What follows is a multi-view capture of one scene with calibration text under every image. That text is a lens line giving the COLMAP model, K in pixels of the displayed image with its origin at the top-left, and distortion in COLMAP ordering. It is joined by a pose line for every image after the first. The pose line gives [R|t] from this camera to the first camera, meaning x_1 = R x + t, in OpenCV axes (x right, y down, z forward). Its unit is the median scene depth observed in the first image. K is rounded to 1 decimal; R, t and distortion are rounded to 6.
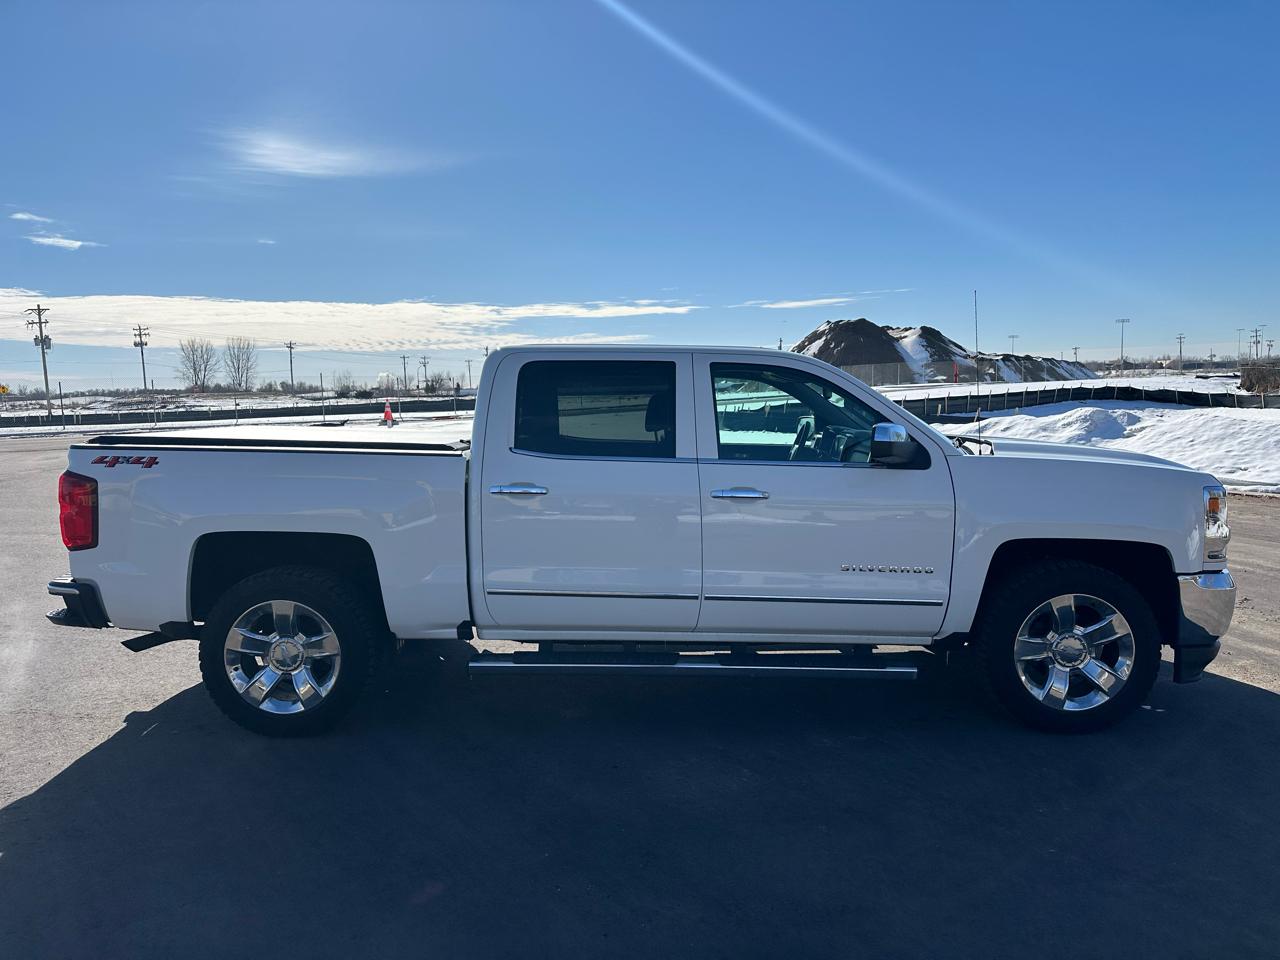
lens RADIAL K [[908.1, 0, 639.4], [0, 908.1, 483.5], [0, 0, 1]] dist [0.015591, -0.027815]
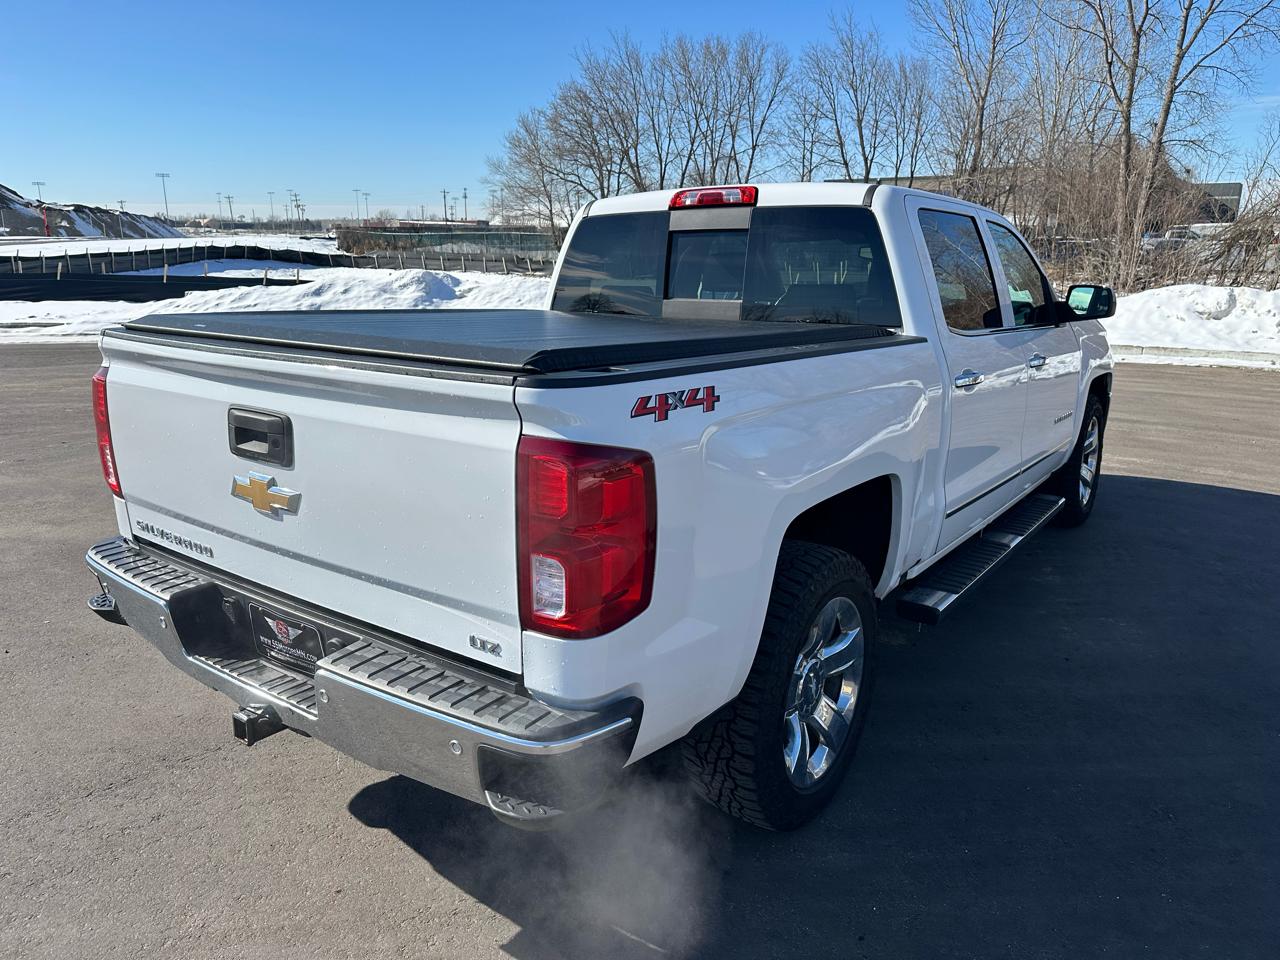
lens RADIAL K [[908.1, 0, 640.9], [0, 908.1, 476.8], [0, 0, 1]] dist [0.015591, -0.027815]
pose [[0.549067, -0.185879, 0.814846, -0.087569], [0.066743, 0.981593, 0.178943, -0.006747], [-0.833109, -0.043867, 0.551367, 0.070926]]
